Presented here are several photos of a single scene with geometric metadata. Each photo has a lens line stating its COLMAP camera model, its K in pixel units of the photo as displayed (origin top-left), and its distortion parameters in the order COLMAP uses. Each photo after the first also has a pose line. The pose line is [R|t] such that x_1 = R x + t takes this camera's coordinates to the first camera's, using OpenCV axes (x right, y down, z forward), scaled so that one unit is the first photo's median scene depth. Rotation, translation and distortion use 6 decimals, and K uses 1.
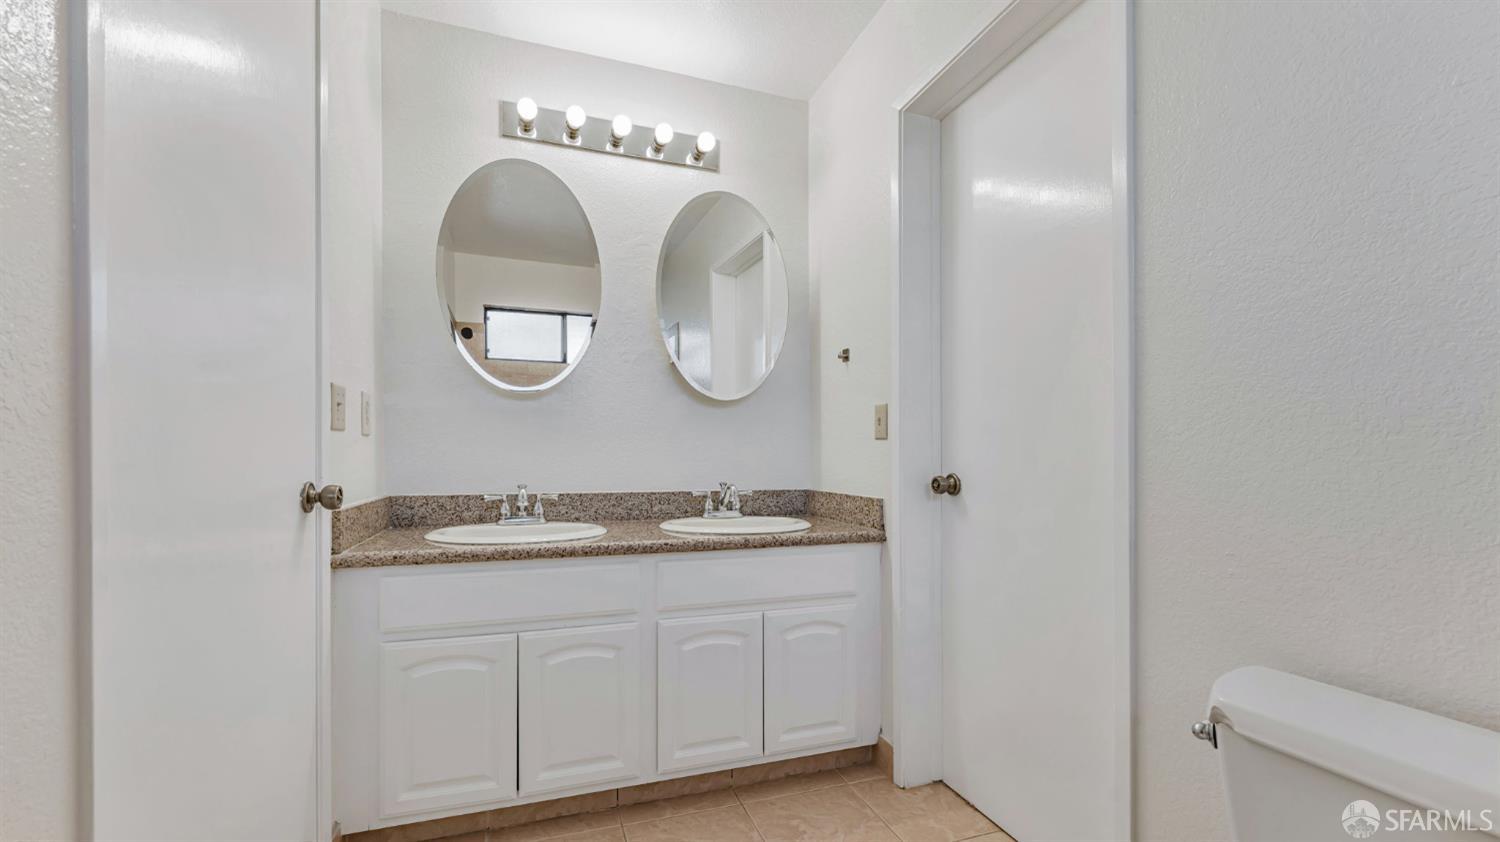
lens RADIAL K [[615.4, 0, 747.2], [0, 615.4, 441.8], [0, 0, 1]] dist [0.000212, -0.000281]
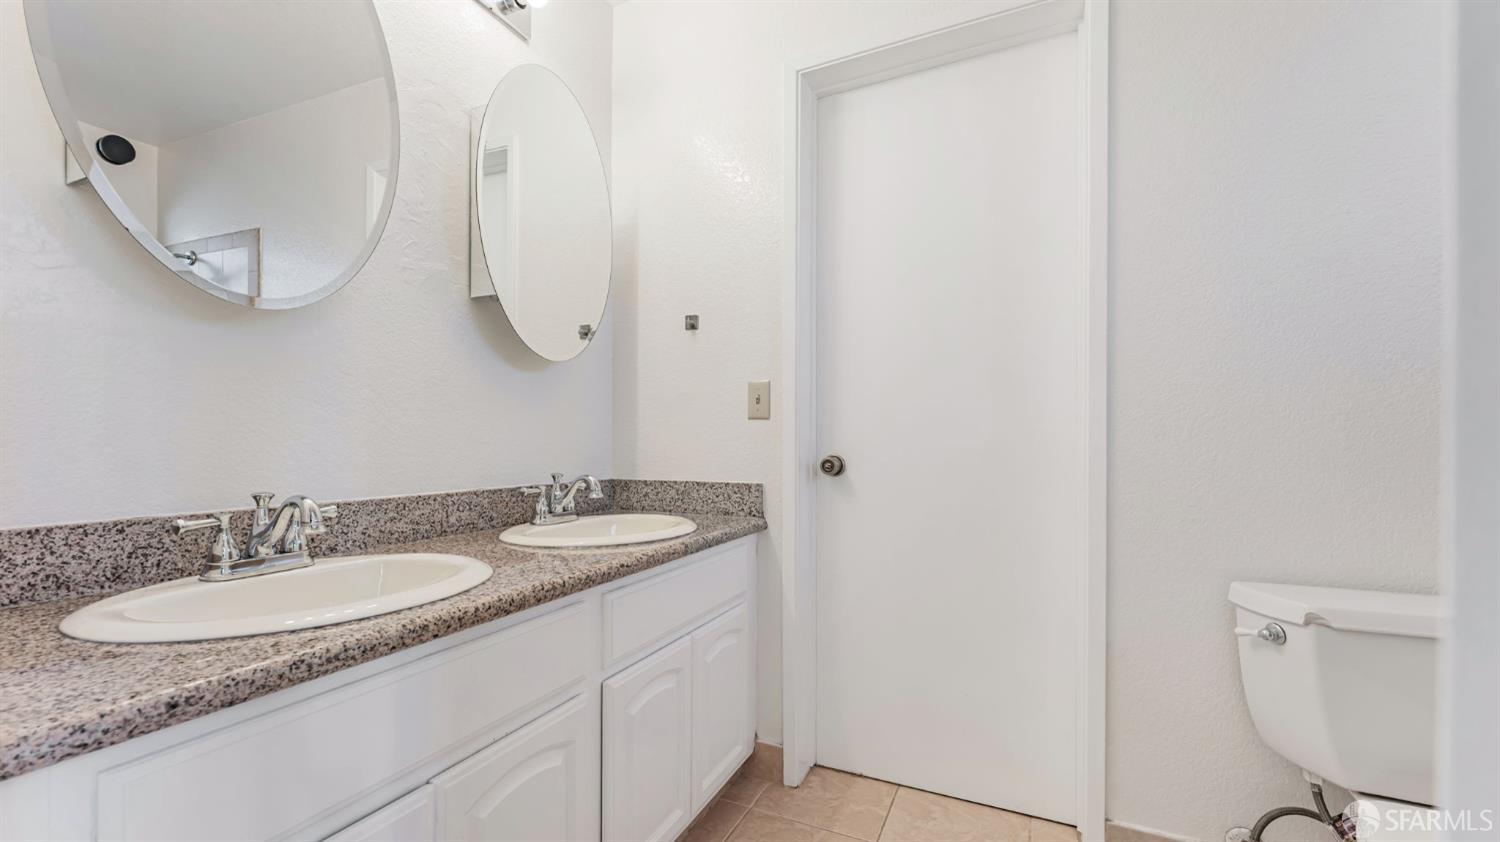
lens RADIAL K [[602.9, 0, 748.4], [0, 602.9, 433.4], [0, 0, 1]] dist [0.000020, -0.000295]
pose [[0.701449, 0.008547, 0.712669, -0.436483], [-0.010744, 0.999941, -0.001418, 0.018777], [-0.712639, -0.006662, 0.701499, 0.379279]]
